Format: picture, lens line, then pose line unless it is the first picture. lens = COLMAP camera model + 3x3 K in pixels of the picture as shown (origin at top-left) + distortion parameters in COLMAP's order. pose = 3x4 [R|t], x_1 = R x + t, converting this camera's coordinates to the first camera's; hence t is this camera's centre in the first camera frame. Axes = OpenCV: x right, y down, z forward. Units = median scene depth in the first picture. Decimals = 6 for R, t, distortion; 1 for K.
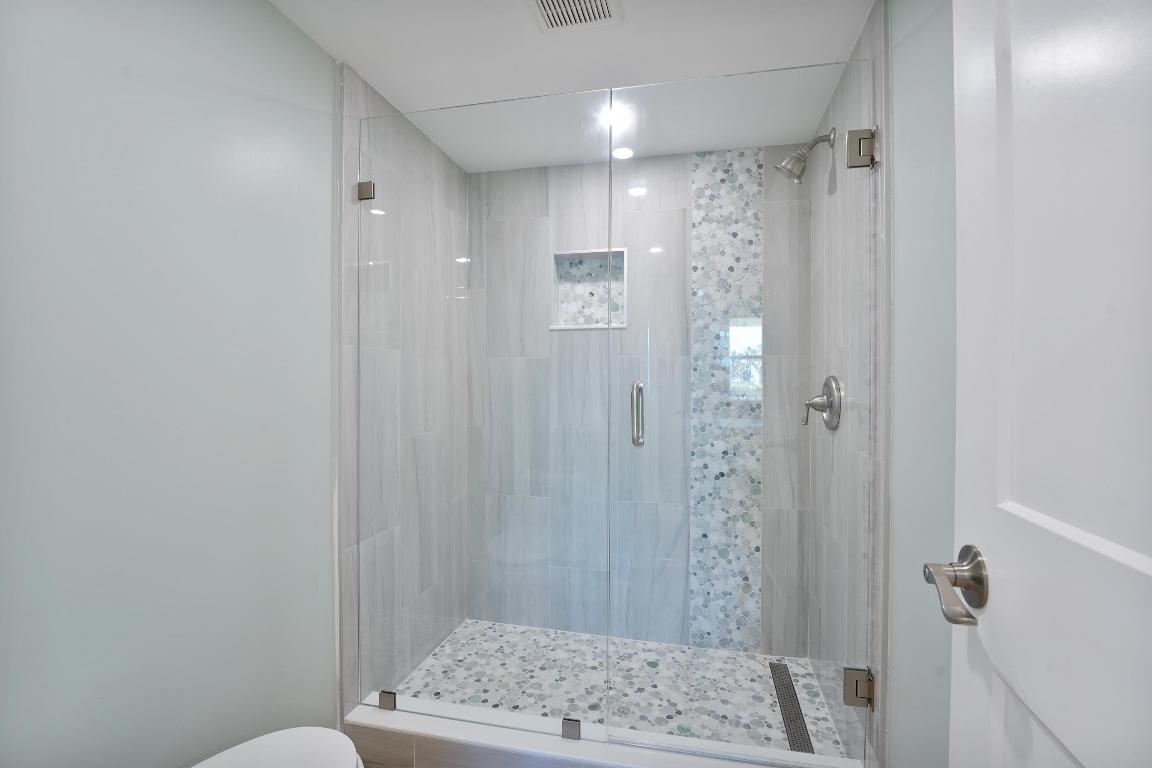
lens RADIAL K [[513.4, 0, 582.8], [0, 513.4, 383.1], [0, 0, 1]] dist [-0.013967, -0.000056]
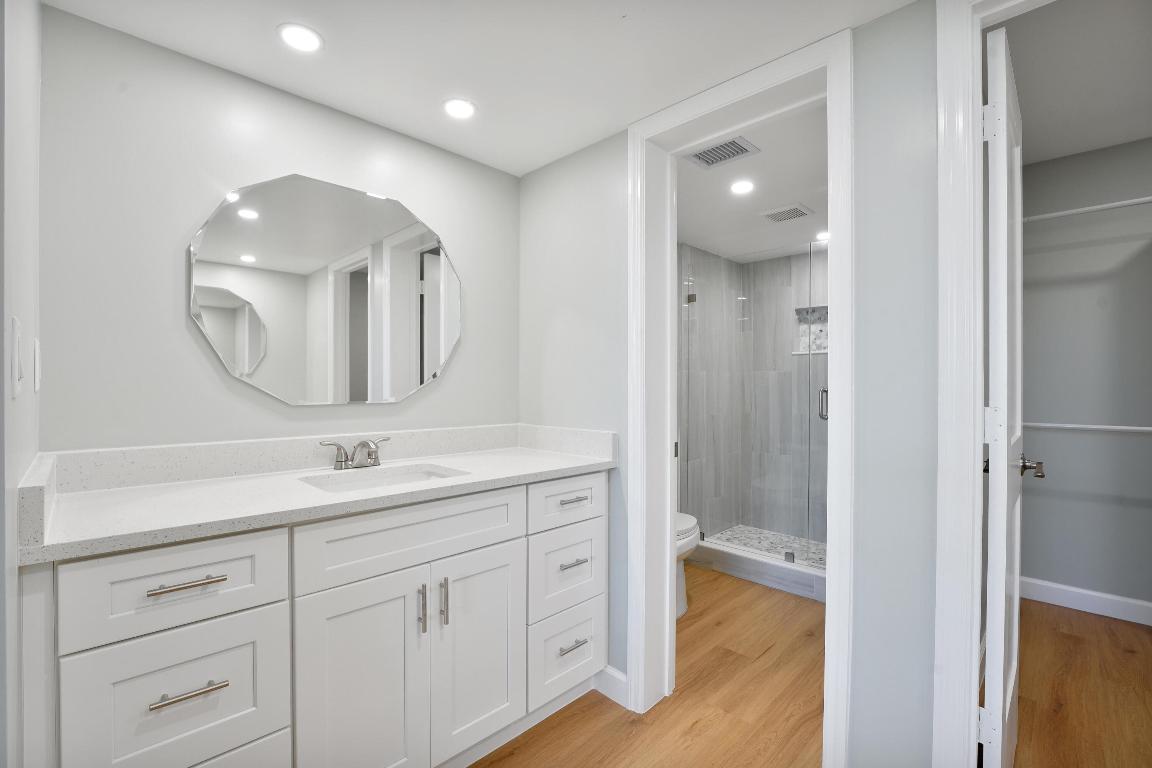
lens RADIAL K [[513.4, 0, 581.3], [0, 513.4, 384.6], [0, 0, 1]] dist [-0.013967, -0.000056]
pose [[0.857677, 0.003891, -0.514174, 0.201334], [-0.001767, 0.999988, 0.004621, -0.013812], [0.514186, -0.003055, 0.857673, -0.762647]]
